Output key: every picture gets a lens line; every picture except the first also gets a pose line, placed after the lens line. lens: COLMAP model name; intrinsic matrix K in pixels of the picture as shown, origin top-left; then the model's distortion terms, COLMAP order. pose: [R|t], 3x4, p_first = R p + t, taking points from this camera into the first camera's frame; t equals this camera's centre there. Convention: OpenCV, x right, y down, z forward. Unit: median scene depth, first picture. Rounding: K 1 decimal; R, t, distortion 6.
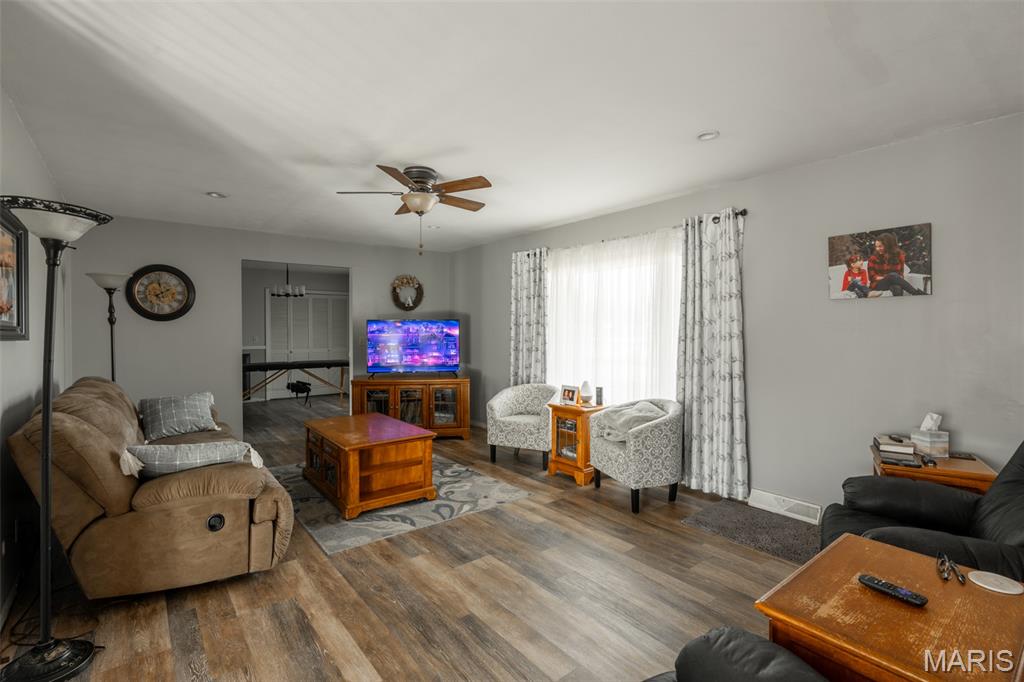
lens RADIAL K [[470.3, 0, 511.1], [0, 470.3, 334.8], [0, 0, 1]] dist [-0.002767, -0.001081]
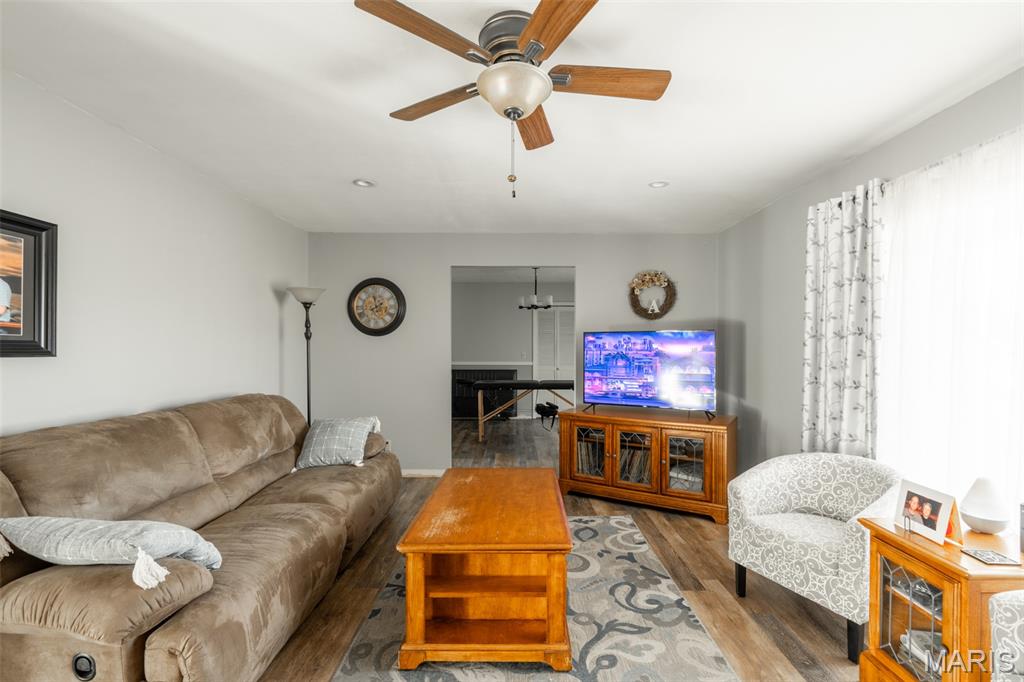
lens RADIAL K [[470.3, 0, 516.8], [0, 470.3, 348.5], [0, 0, 1]] dist [-0.002767, -0.001081]
pose [[0.791959, 0.006395, -0.610540, 0.077741], [-0.009144, 0.999957, -0.001387, -0.004488], [0.610505, 0.006681, 0.791984, 0.396321]]
